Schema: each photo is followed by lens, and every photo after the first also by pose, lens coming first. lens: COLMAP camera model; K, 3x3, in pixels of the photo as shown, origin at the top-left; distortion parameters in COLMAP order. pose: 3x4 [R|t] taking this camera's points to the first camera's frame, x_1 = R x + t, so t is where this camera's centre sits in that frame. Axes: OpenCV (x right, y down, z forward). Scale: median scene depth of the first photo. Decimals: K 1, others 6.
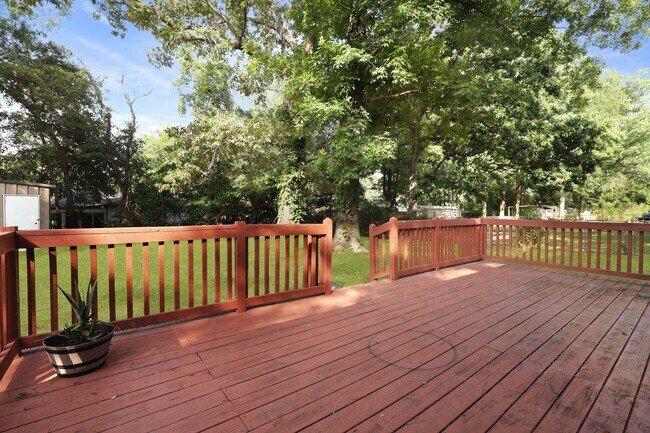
lens RADIAL K [[298.8, 0, 325.0], [0, 298.8, 216.5], [0, 0, 1]] dist [-0.031729, 0.000668]
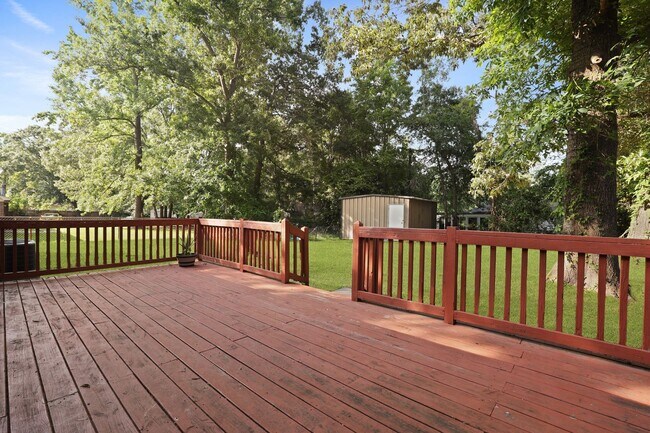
lens RADIAL K [[307.9, 0, 336.0], [0, 307.9, 215.9], [0, 0, 1]] dist [-0.042662, -0.000628]
pose [[0.197438, 0.008380, -0.980280, 1.823353], [-0.034729, 0.999396, 0.001549, -0.014865], [0.979700, 0.033738, 0.197610, 1.419122]]
